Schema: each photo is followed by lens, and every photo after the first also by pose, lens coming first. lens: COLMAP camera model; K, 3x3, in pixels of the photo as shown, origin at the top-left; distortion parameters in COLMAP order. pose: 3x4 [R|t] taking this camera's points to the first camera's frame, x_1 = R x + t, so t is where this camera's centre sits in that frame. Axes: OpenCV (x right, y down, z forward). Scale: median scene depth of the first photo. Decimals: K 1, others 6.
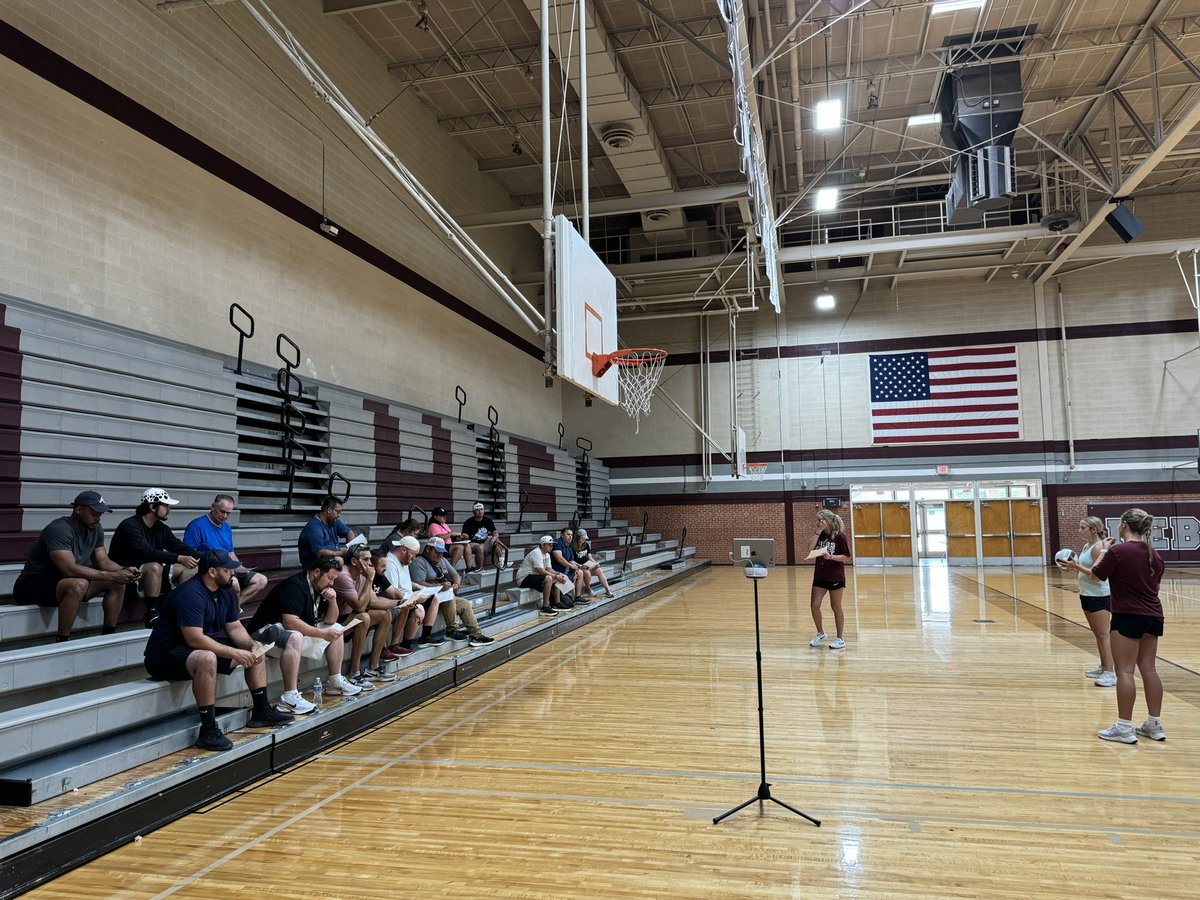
lens RADIAL K [[874.8, 0, 600.0], [0, 874.8, 450.0], [0, 0, 1]] dist [0.159792, -0.258733]
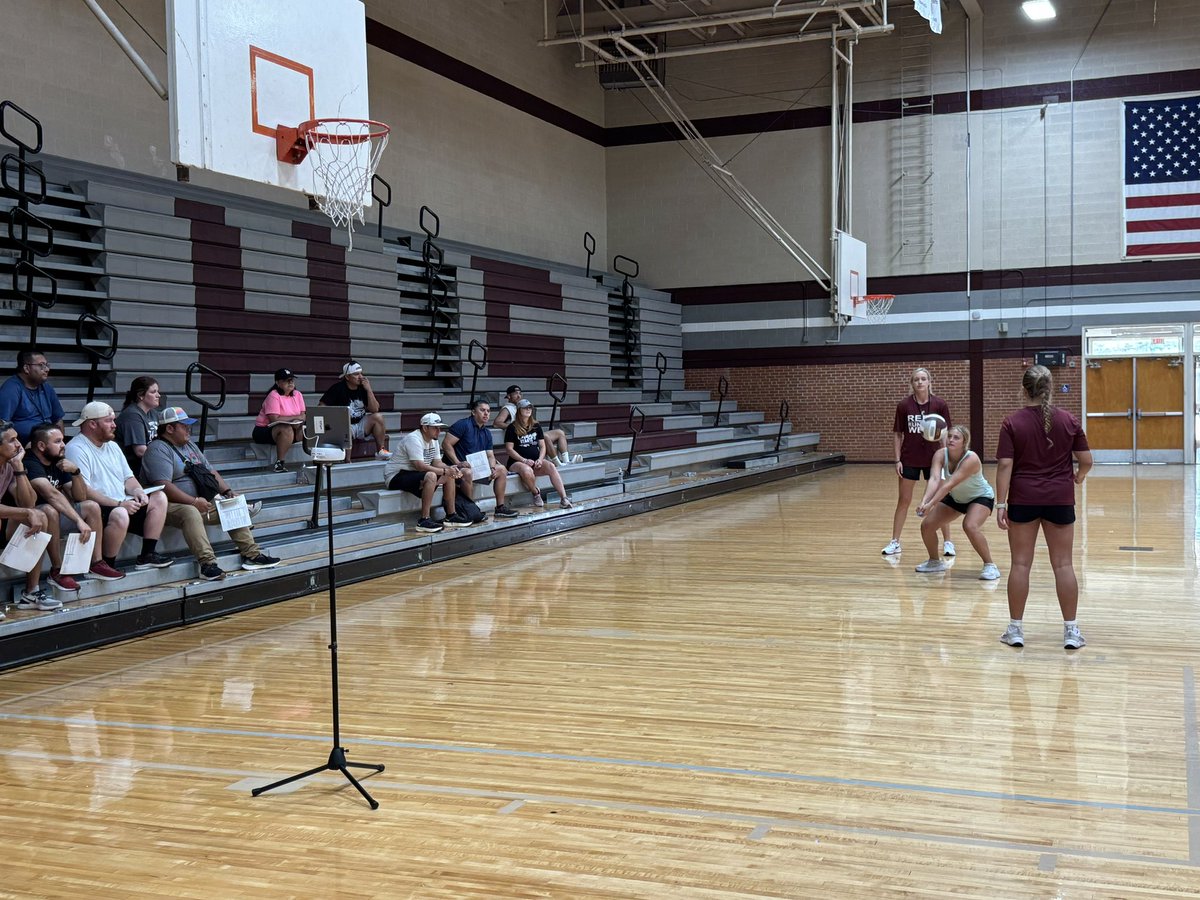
lens RADIAL K [[1440.8, 0, 592.8], [0, 1440.8, 449.4], [0, 0, 1]] dist [0.208351, -0.512354]
pose [[0.990498, 0.005204, -0.137426, 0.113950], [0.011196, 0.992915, 0.118294, 0.000610], [0.137068, -0.118709, 0.983423, -0.018892]]
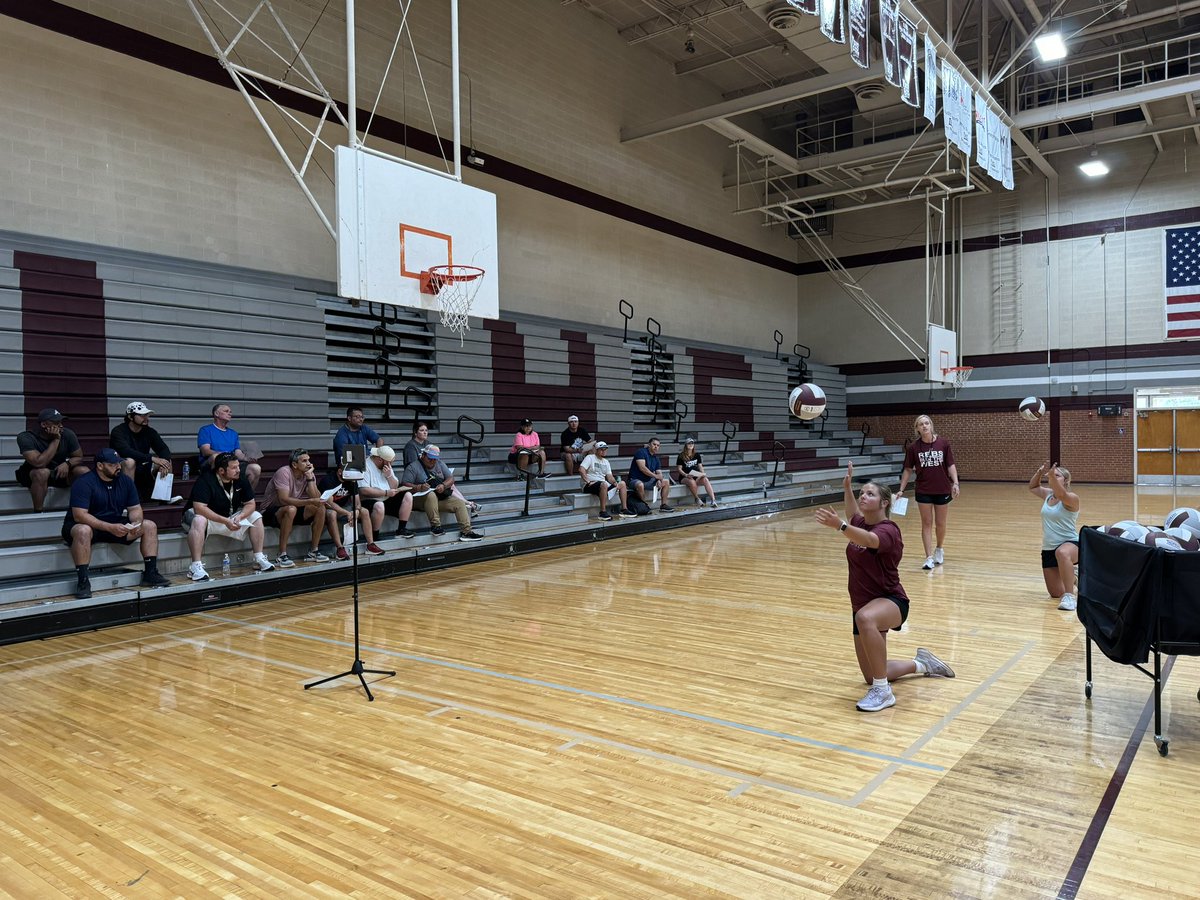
lens RADIAL K [[878.3, 0, 600.0], [0, 878.3, 450.0], [0, 0, 1]] dist [0.095073, -0.126063]
pose [[0.917410, 0.012682, -0.397741, 0.189349], [0.027762, 0.995017, 0.095761, 0.002413], [0.396974, -0.098894, 0.912487, 0.027264]]
